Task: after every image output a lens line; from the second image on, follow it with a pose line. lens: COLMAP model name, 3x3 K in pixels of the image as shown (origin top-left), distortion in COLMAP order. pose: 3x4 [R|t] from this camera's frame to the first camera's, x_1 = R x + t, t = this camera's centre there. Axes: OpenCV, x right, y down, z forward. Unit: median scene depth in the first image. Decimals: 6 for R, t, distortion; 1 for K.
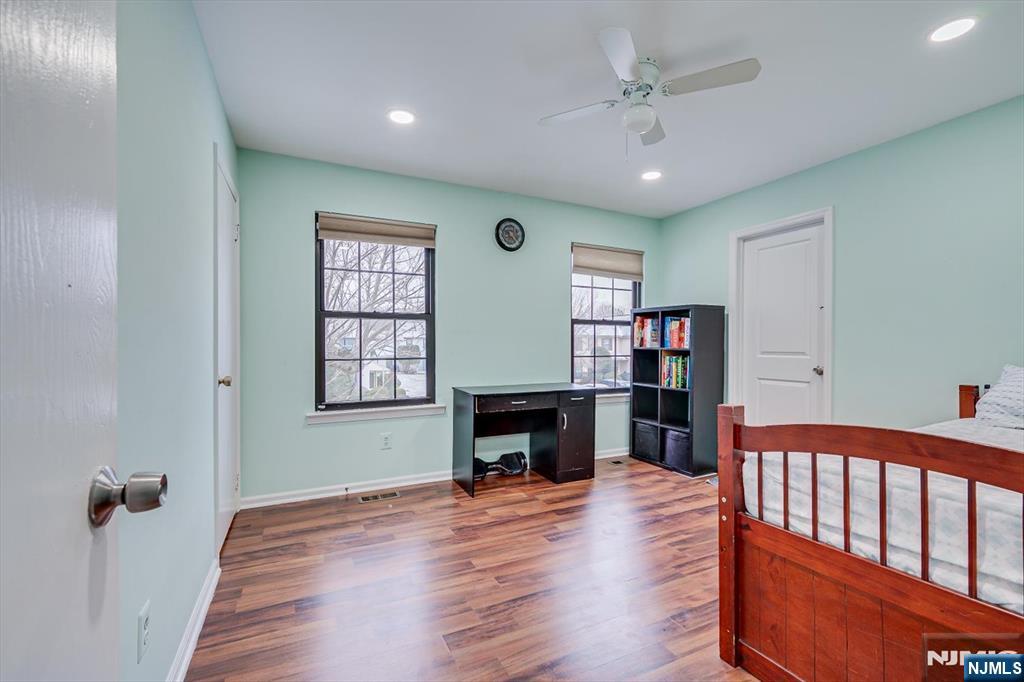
lens RADIAL K [[444.8, 0, 524.9], [0, 444.8, 344.5], [0, 0, 1]] dist [0.002117, 0.000125]
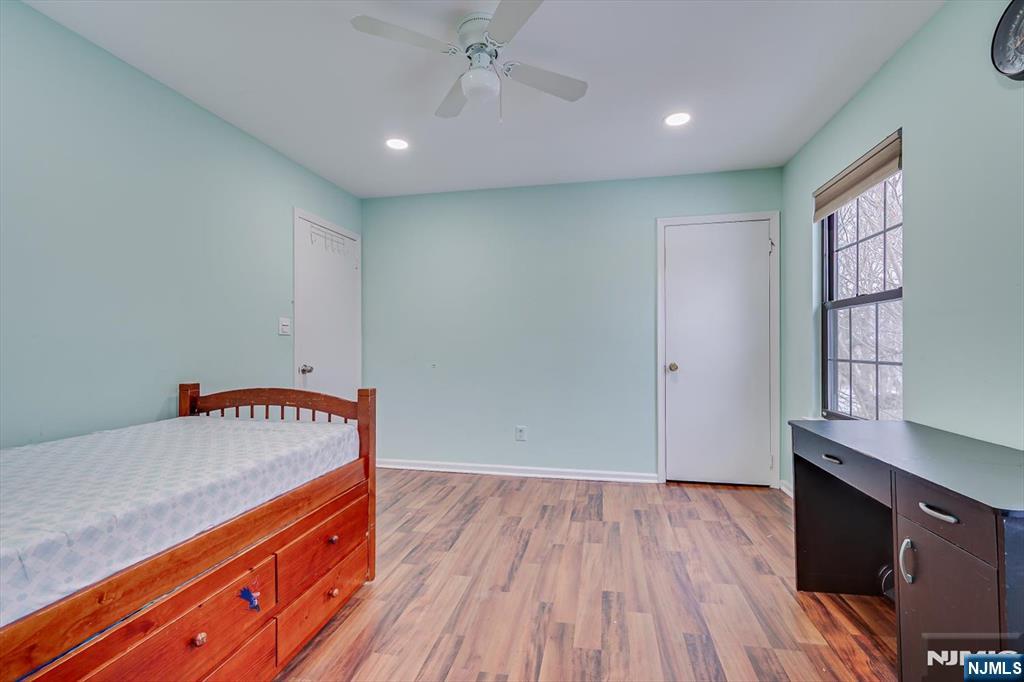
lens RADIAL K [[475.1, 0, 519.7], [0, 475.1, 346.5], [0, 0, 1]] dist [-0.000391, 0.000316]
pose [[-0.630037, 0.003945, -0.776555, 0.604295], [-0.000572, 0.999984, 0.005544, 0.004928], [0.776565, 0.003937, -0.630025, 1.066160]]
